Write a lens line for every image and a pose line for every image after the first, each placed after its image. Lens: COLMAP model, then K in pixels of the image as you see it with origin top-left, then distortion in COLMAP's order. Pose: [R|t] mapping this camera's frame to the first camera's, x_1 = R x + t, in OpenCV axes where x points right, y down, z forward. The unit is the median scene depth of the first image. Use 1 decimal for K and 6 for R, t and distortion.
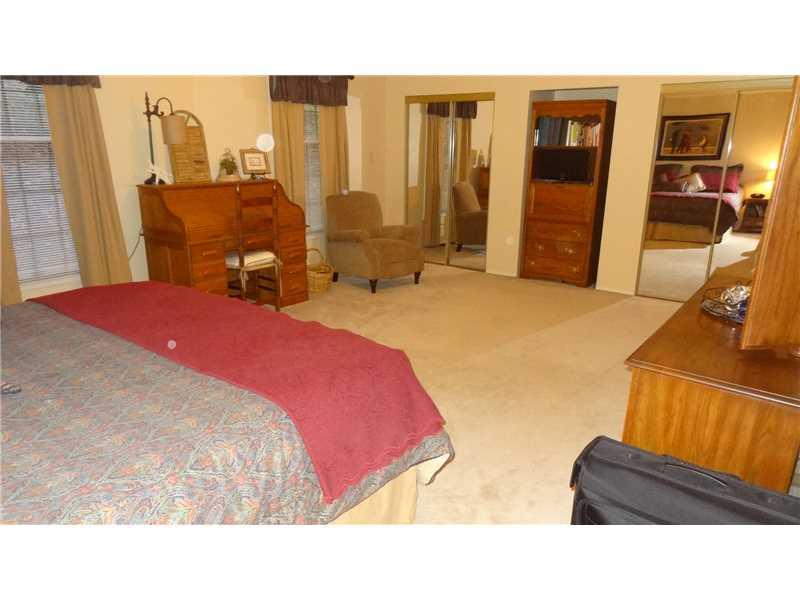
lens RADIAL K [[537.0, 0, 400.0], [0, 537.0, 300.0], [0, 0, 1]] dist [-0.017479, -0.001178]
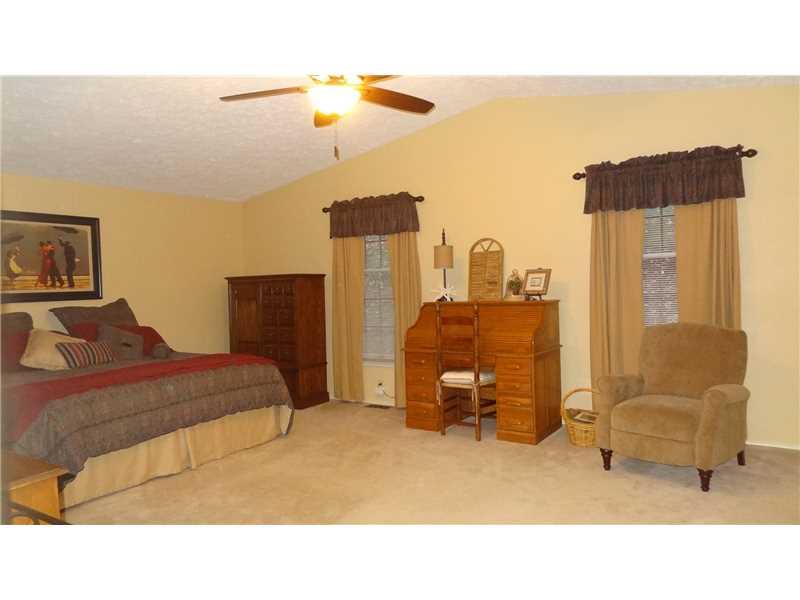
lens RADIAL K [[547.1, 0, 400.0], [0, 547.1, 300.0], [0, 0, 1]] dist [0.076342, -0.000005]
pose [[0.103522, 0.037628, -0.993915, 0.699808], [-0.231581, 0.972733, 0.012706, -0.194409], [0.967292, 0.228856, 0.109413, 0.704974]]
